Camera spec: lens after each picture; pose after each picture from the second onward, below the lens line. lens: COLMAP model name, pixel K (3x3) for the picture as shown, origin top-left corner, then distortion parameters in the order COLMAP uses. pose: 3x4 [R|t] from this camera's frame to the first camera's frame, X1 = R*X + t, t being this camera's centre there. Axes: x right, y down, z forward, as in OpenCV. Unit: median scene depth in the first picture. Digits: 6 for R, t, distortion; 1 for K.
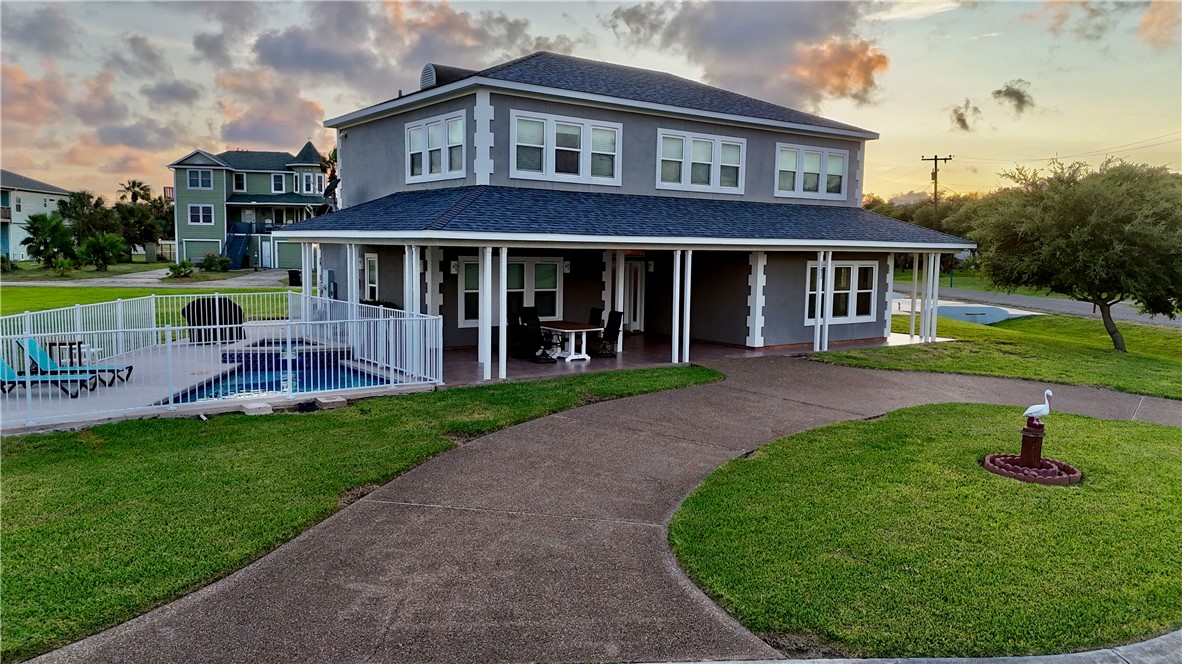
lens RADIAL K [[871.6, 0, 590.8], [0, 871.6, 333.2], [0, 0, 1]] dist [0.069777, -0.067338]
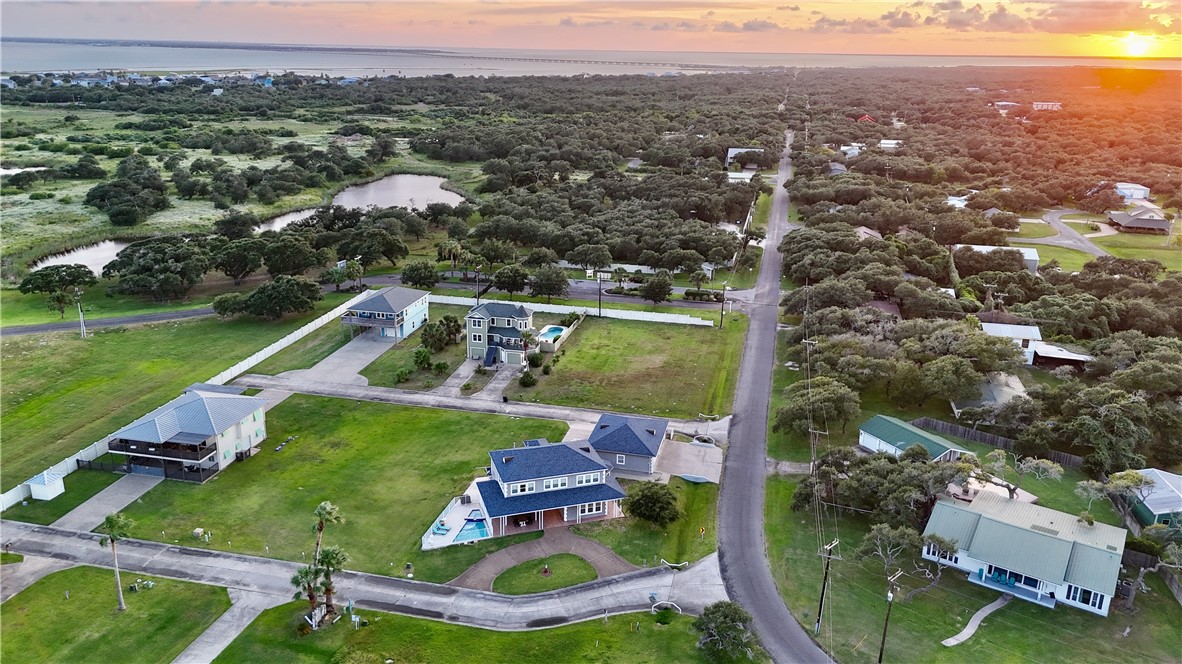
lens RADIAL K [[872.1, 0, 594.2], [0, 872.1, 312.6], [0, 0, 1]] dist [0.082182, -0.084401]
pose [[0.949711, 0.091357, -0.299505, 1.707274], [-0.033466, 0.980628, 0.193000, -2.081193], [0.311335, -0.173271, 0.934370, -3.332226]]
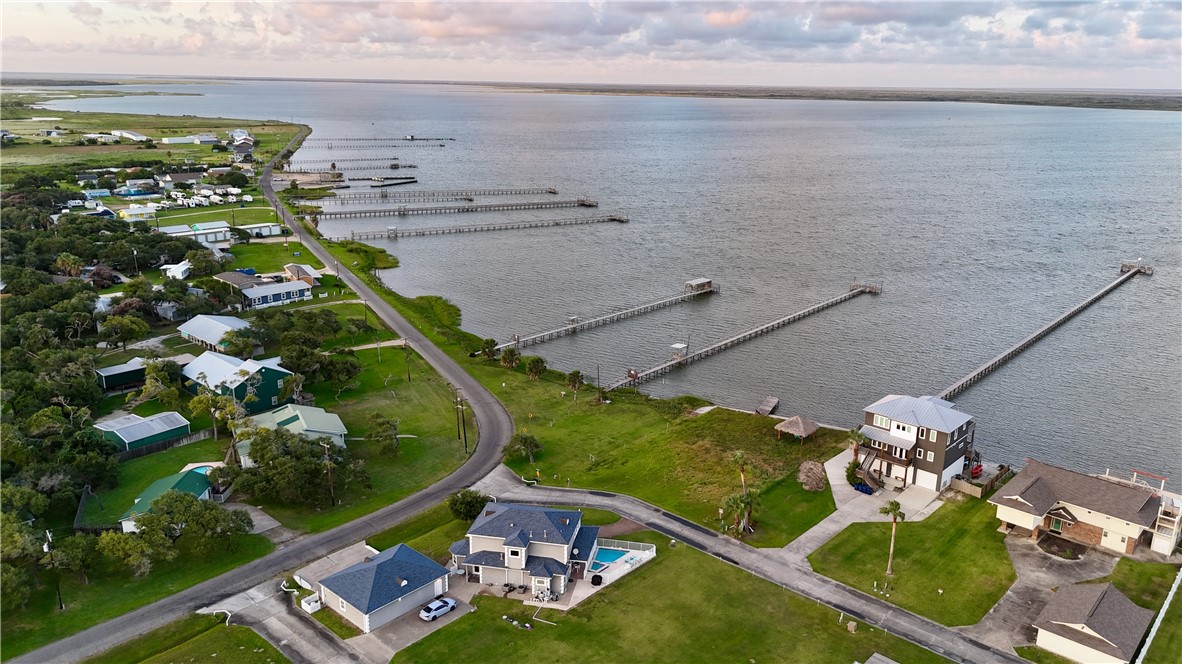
lens RADIAL K [[868.1, 0, 593.4], [0, 868.1, 328.8], [0, 0, 1]] dist [0.082721, -0.091839]
pose [[-0.676406, -0.228266, 0.700264, -3.631606], [0.044832, 0.936239, 0.348491, -3.147041], [-0.735164, 0.267115, -0.623044, 3.786706]]
